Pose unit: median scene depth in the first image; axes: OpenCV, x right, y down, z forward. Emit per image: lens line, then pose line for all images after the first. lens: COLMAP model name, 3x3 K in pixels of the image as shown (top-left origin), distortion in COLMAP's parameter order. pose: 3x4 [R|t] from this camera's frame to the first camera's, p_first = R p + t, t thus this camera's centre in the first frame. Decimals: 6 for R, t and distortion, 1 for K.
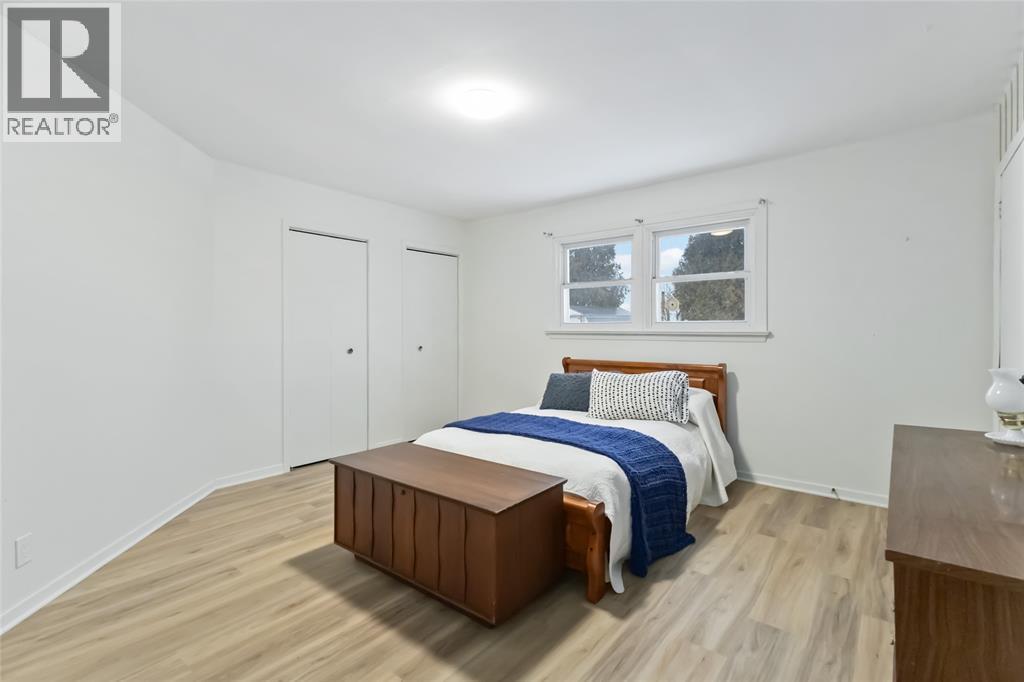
lens RADIAL K [[470.9, 0, 511.3], [0, 470.9, 333.6], [0, 0, 1]] dist [0.019608, -0.003696]
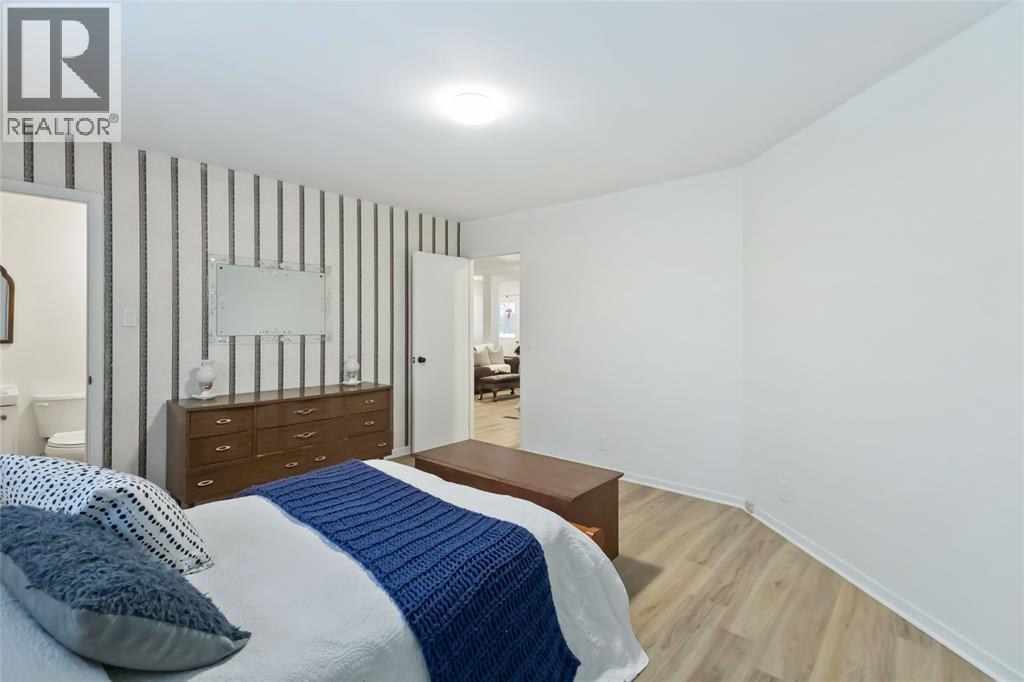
lens RADIAL K [[470.9, 0, 513.1], [0, 470.9, 333.9], [0, 0, 1]] dist [0.019608, -0.003696]
pose [[-0.999081, -0.000152, 0.042868, -0.196555], [0.000346, 0.999933, 0.011613, -0.045214], [-0.042867, 0.011617, -0.999013, 2.059337]]
